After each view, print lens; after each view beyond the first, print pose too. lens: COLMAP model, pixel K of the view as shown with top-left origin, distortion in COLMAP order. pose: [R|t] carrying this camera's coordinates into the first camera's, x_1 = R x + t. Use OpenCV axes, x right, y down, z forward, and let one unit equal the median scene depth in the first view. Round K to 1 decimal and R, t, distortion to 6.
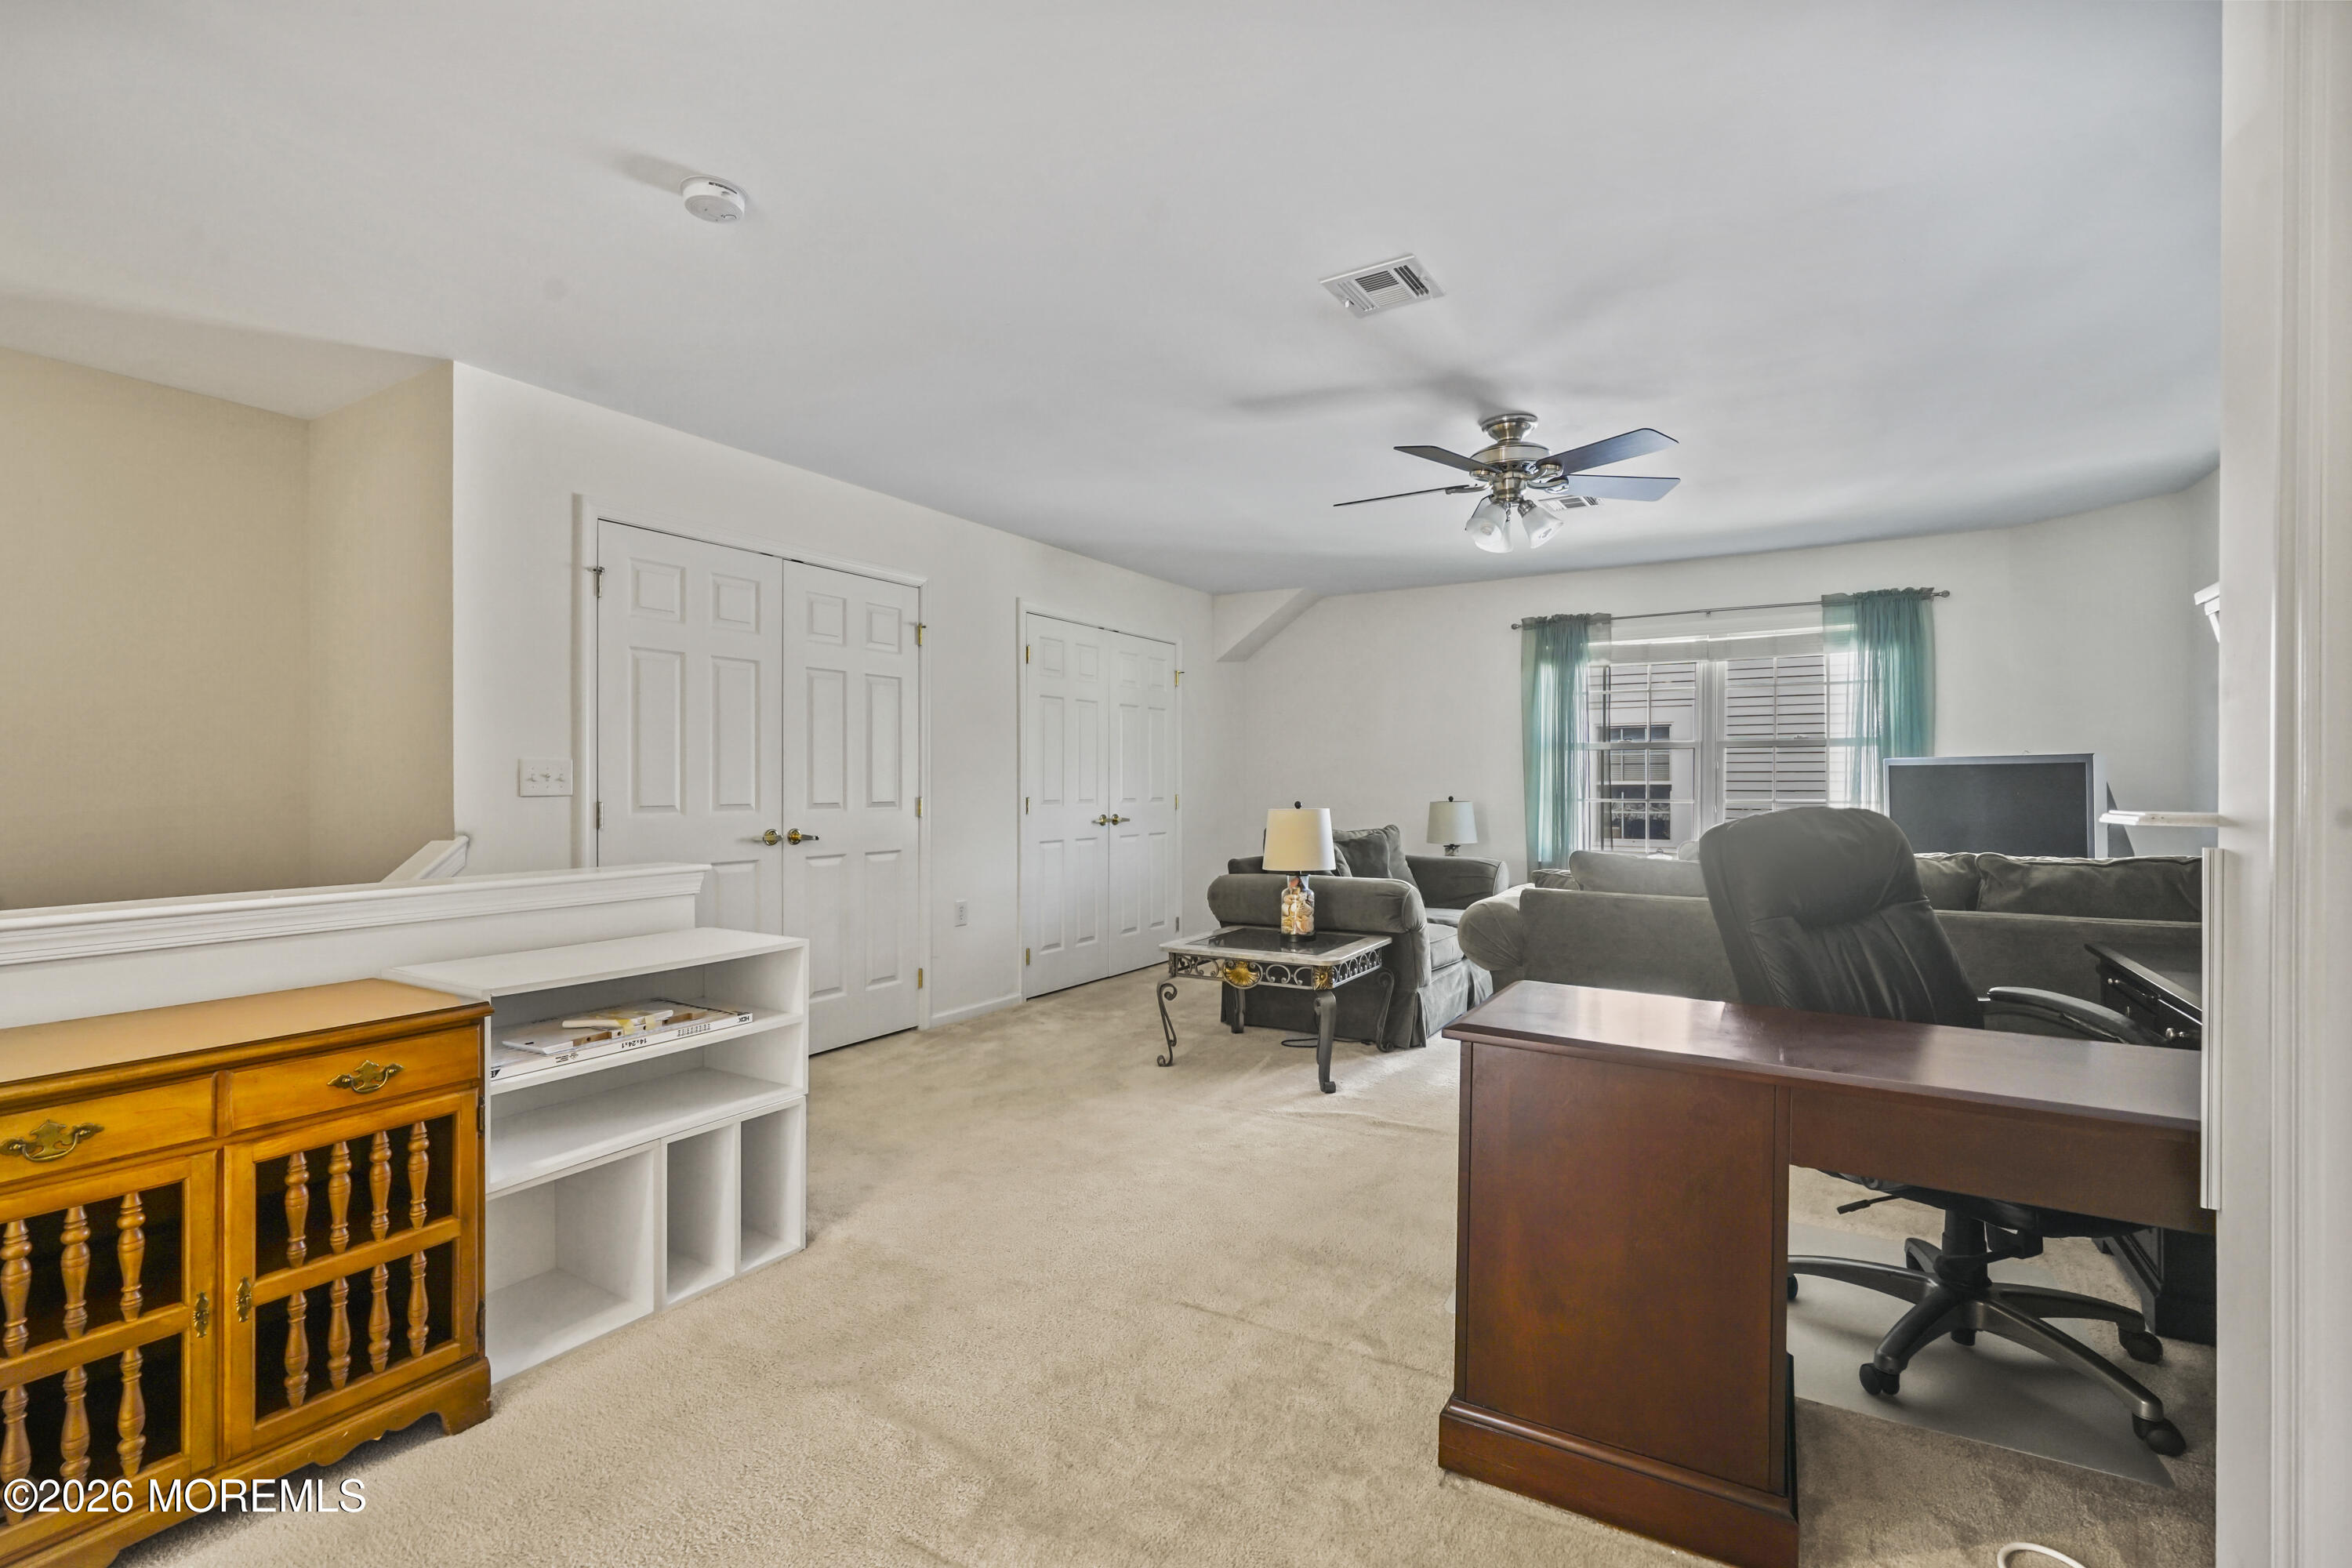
lens RADIAL K [[1074.1, 0, 1176.0], [0, 1074.1, 784.0], [0, 0, 1]] dist [0.000708, 0.000829]
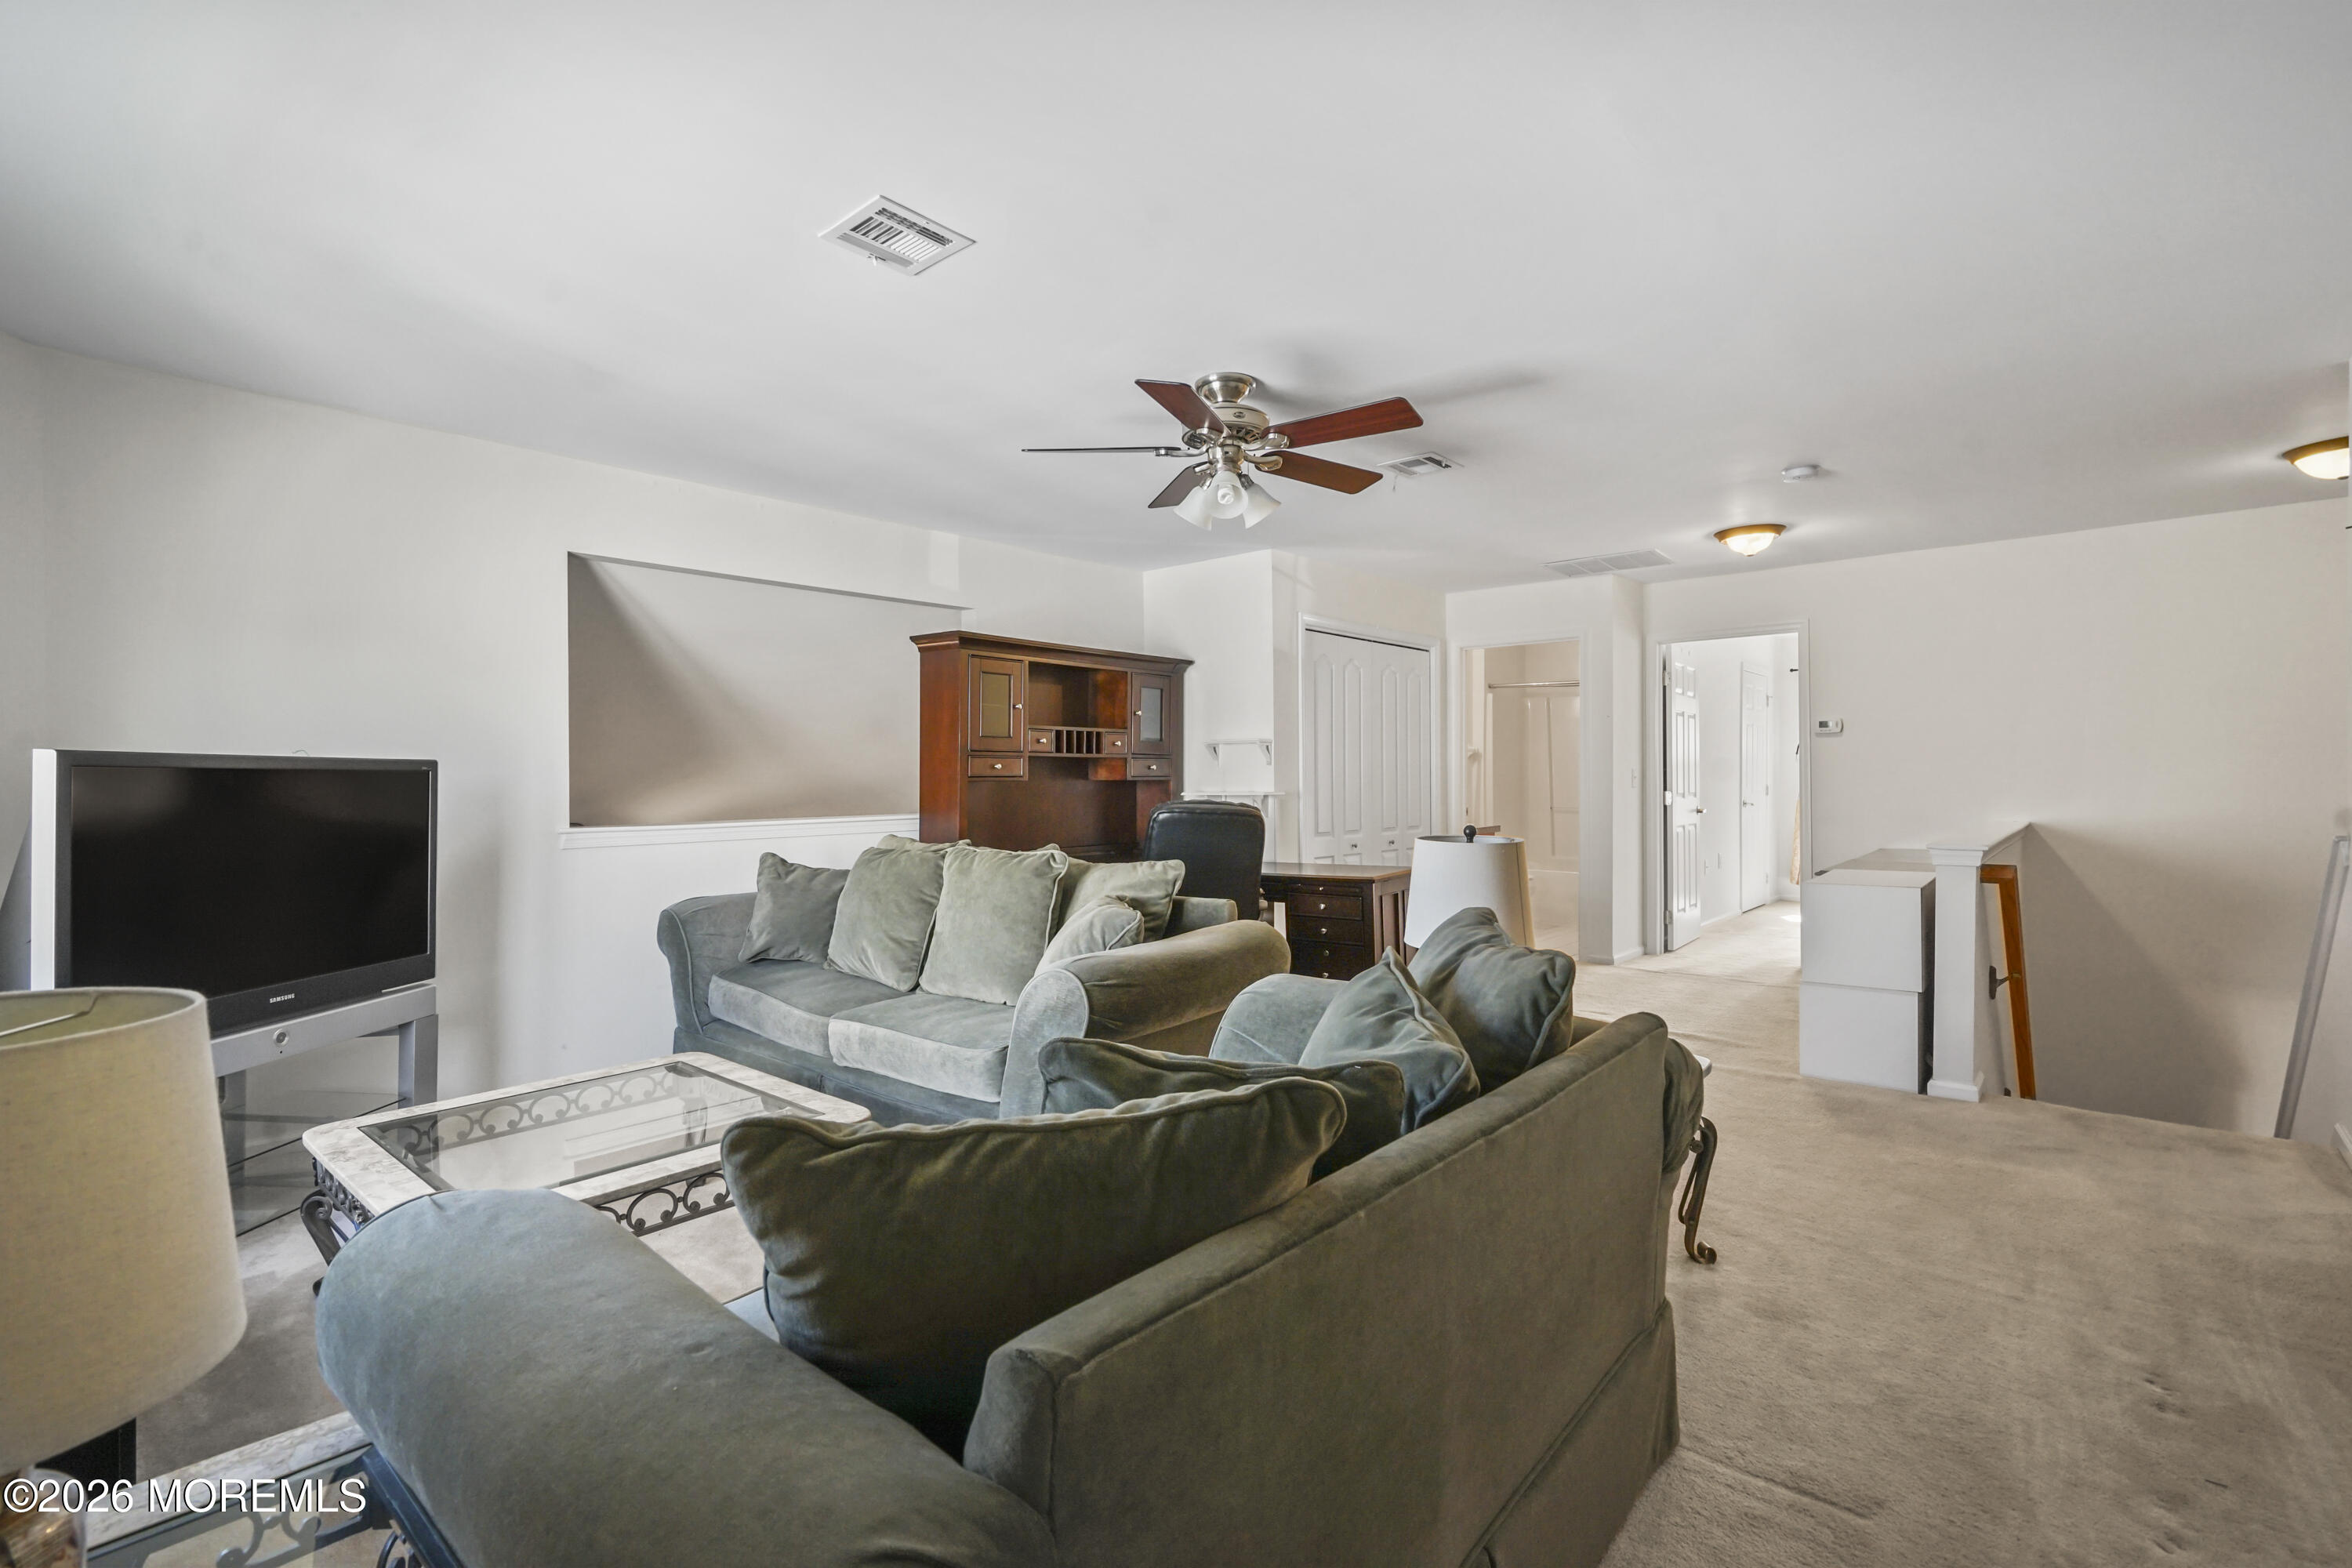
lens RADIAL K [[1074.1, 0, 1176.0], [0, 1074.1, 784.0], [0, 0, 1]] dist [0.000708, 0.000829]
pose [[-0.983292, 0.002244, 0.182024, 0.109627], [0.003584, 0.999969, 0.007036, -0.009520], [-0.182002, 0.007571, -0.983269, 1.169760]]
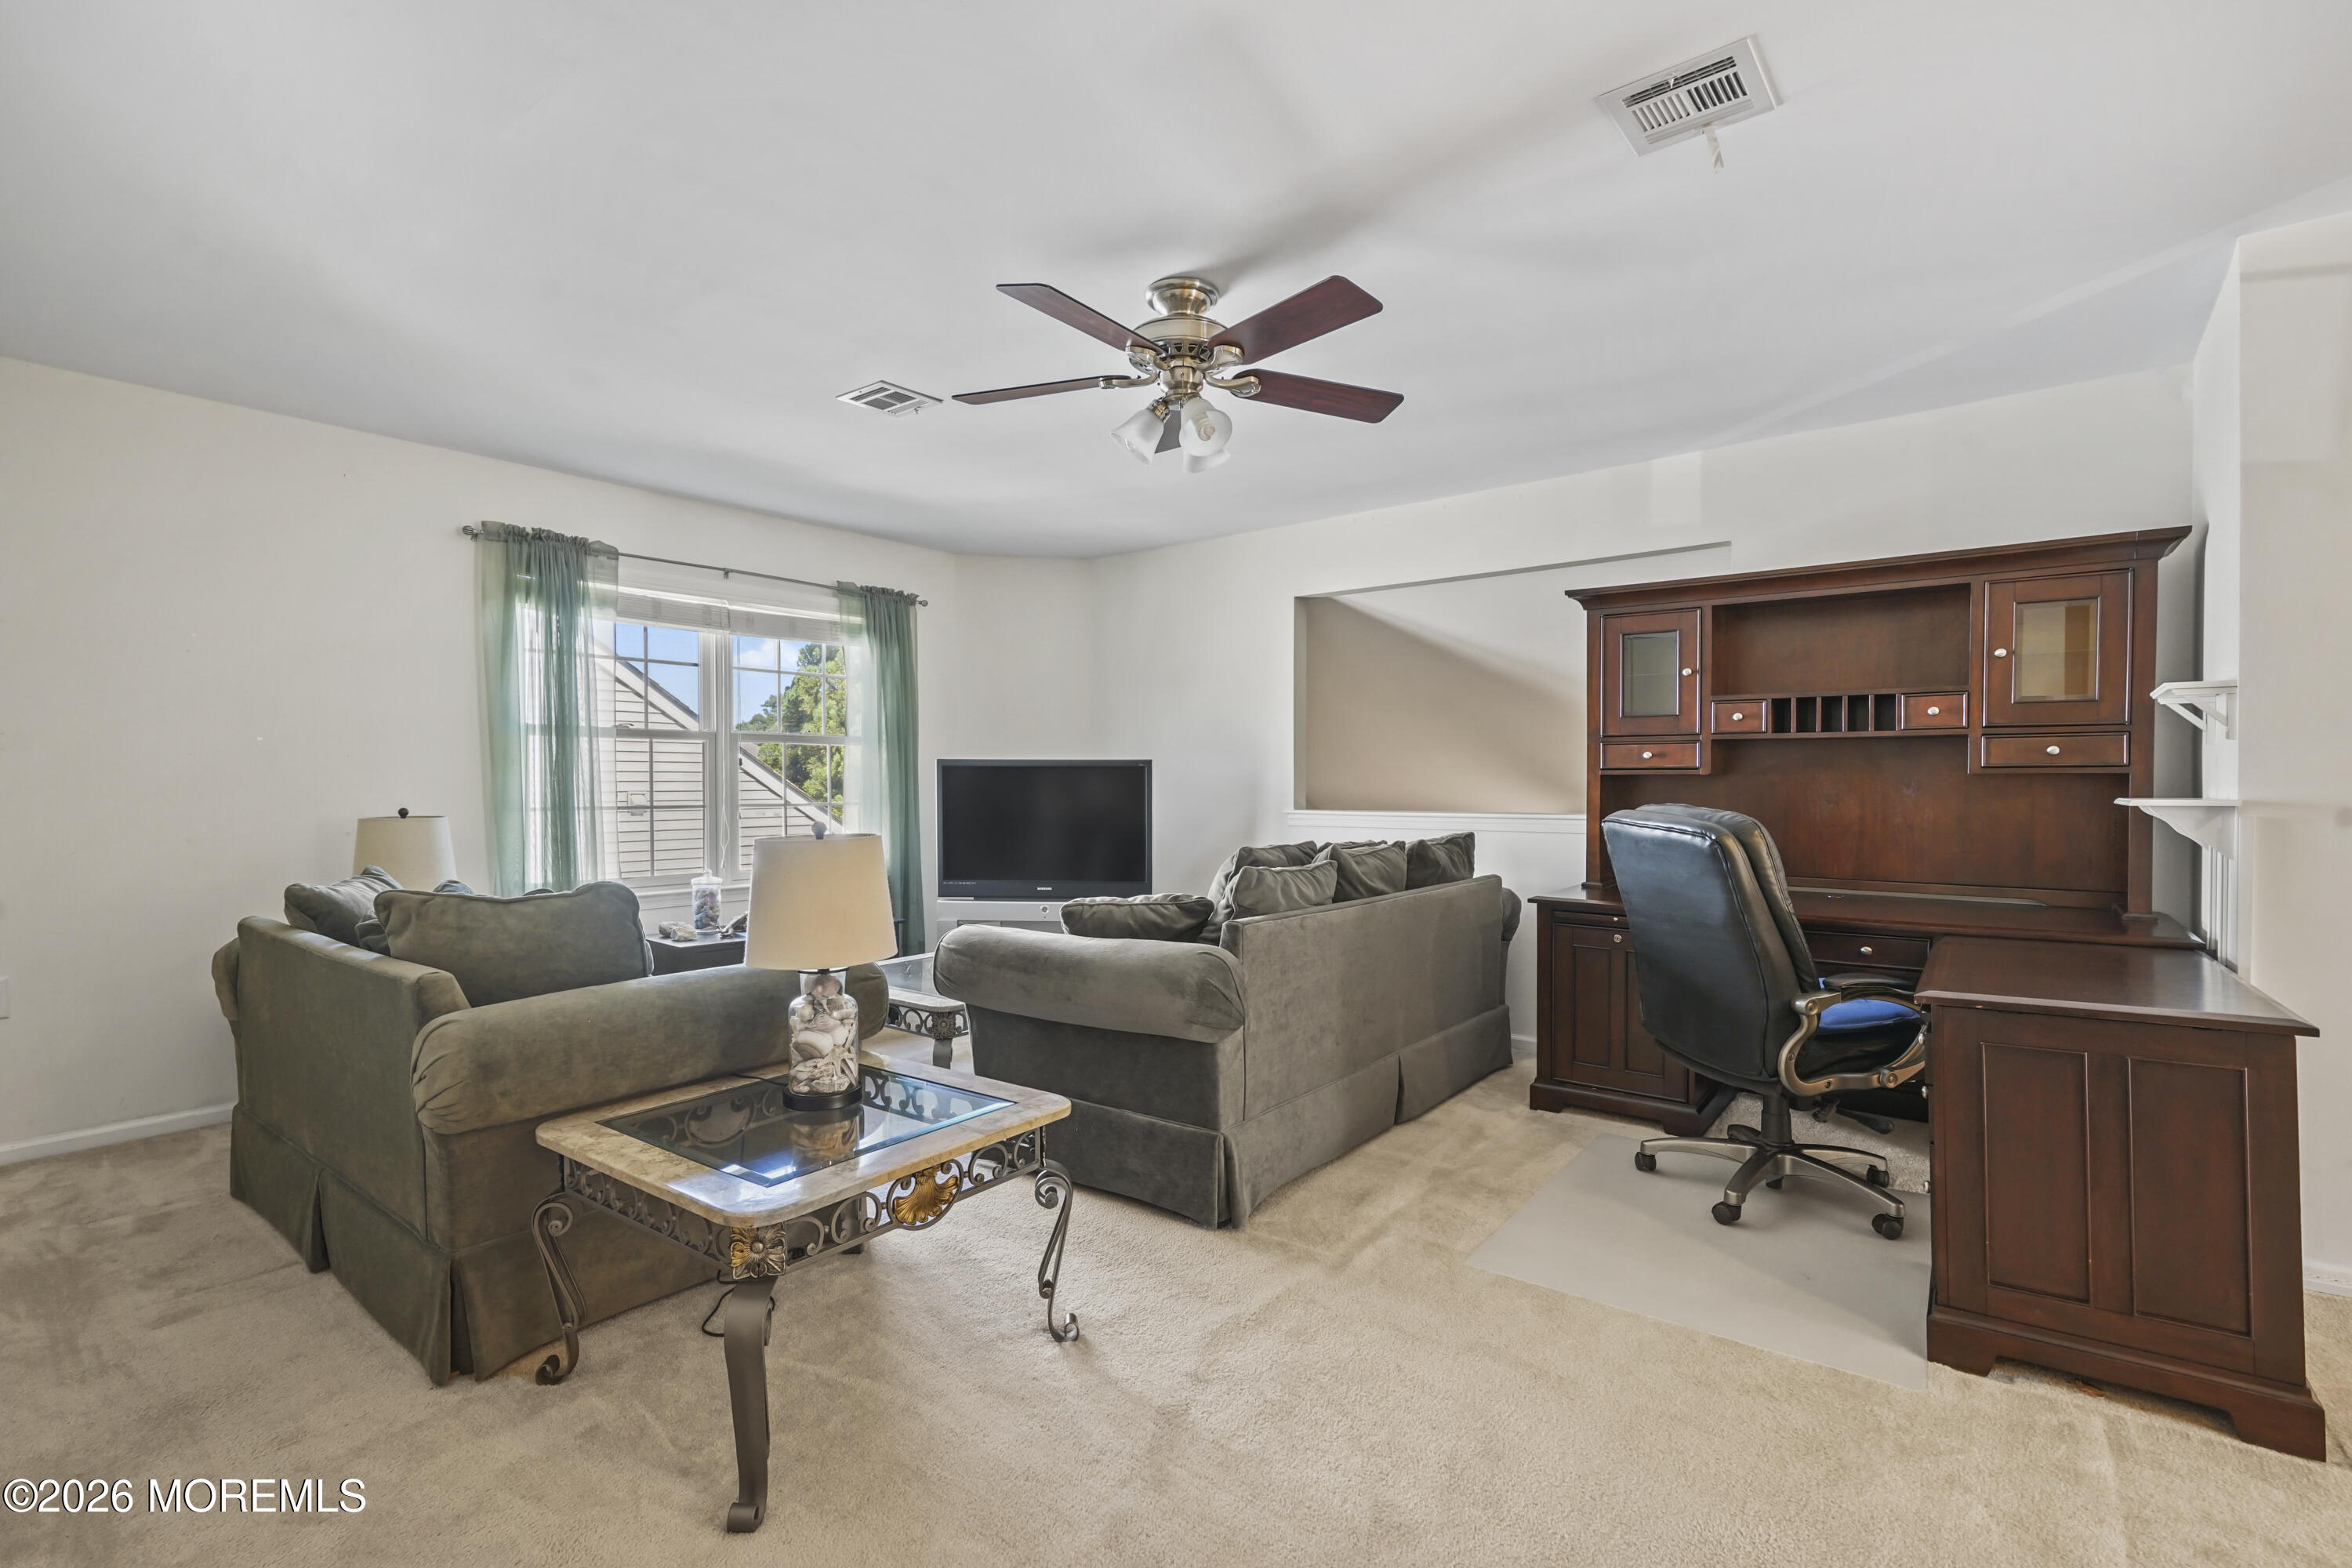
lens RADIAL K [[1074.1, 0, 1176.0], [0, 1074.1, 784.0], [0, 0, 1]] dist [0.000708, 0.000829]
pose [[0.128574, -0.004009, 0.991692, -0.266322], [0.000263, 0.999992, 0.004008, -0.003593], [-0.991700, -0.000255, 0.128574, 0.559600]]
